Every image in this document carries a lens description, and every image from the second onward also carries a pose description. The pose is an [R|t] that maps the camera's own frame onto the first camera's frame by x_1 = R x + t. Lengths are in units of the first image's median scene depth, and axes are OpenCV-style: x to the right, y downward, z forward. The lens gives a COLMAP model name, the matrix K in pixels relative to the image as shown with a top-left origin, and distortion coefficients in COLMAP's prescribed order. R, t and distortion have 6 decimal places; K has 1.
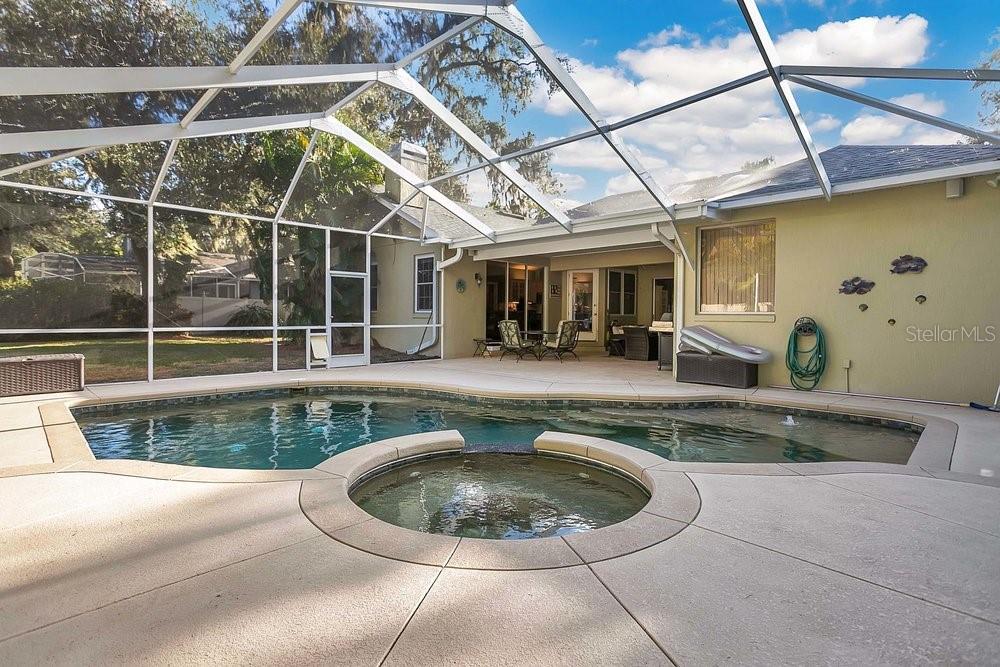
lens RADIAL K [[486.1, 0, 486.6], [0, 486.1, 325.2], [0, 0, 1]] dist [-0.001633, -0.000027]
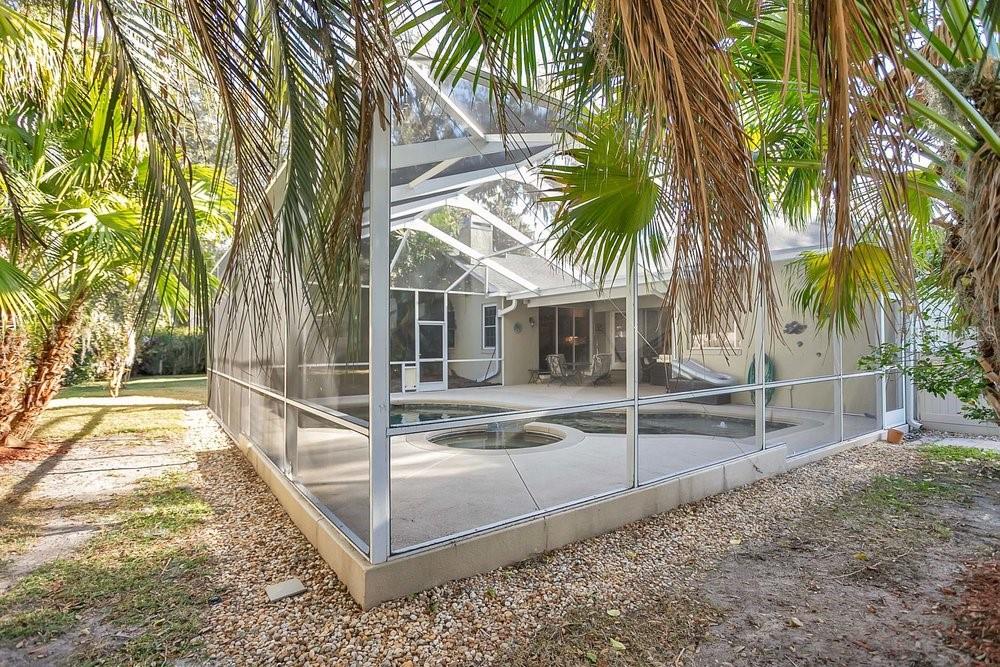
lens RADIAL K [[495.0, 0, 500.0], [0, 495.0, 333.5], [0, 0, 1]] dist [0.001436, 0.000432]
pose [[0.988472, -0.020302, -0.150034, 0.104823], [0.013928, 0.998960, -0.043415, -0.011389], [0.150759, 0.040825, 0.987727, -0.315900]]
